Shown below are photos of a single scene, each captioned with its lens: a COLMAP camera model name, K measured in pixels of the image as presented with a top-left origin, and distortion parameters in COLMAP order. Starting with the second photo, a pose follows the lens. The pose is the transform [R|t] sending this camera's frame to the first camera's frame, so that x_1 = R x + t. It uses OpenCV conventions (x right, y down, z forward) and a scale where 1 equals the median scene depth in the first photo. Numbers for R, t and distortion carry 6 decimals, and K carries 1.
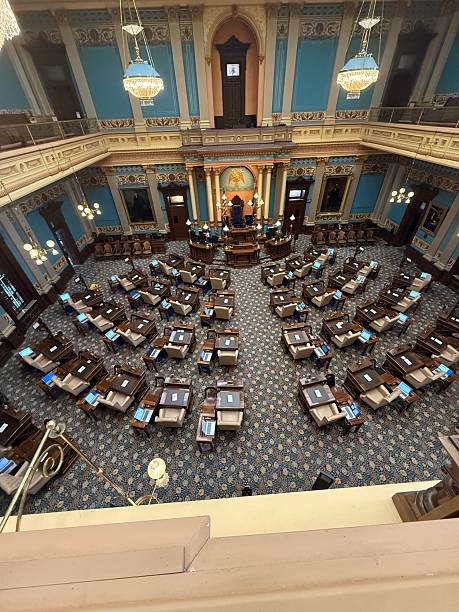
lens RADIAL K [[238.7, 0, 232.0], [0, 238.7, 301.9], [0, 0, 1]] dist [0.002873, 0.000687]
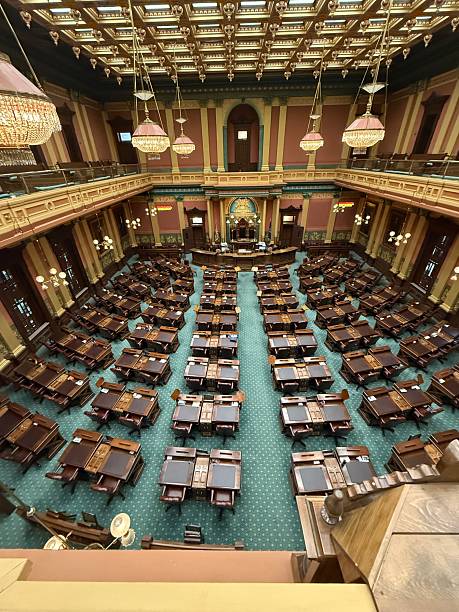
lens RADIAL K [[244.2, 0, 230.2], [0, 244.2, 305.8], [0, 0, 1]] dist [0.000691, 0.000183]
pose [[0.998633, 0.038895, -0.034913, 0.018421], [-0.043398, 0.989319, -0.139156, 0.226793], [0.029127, 0.140481, 0.989655, -0.274840]]
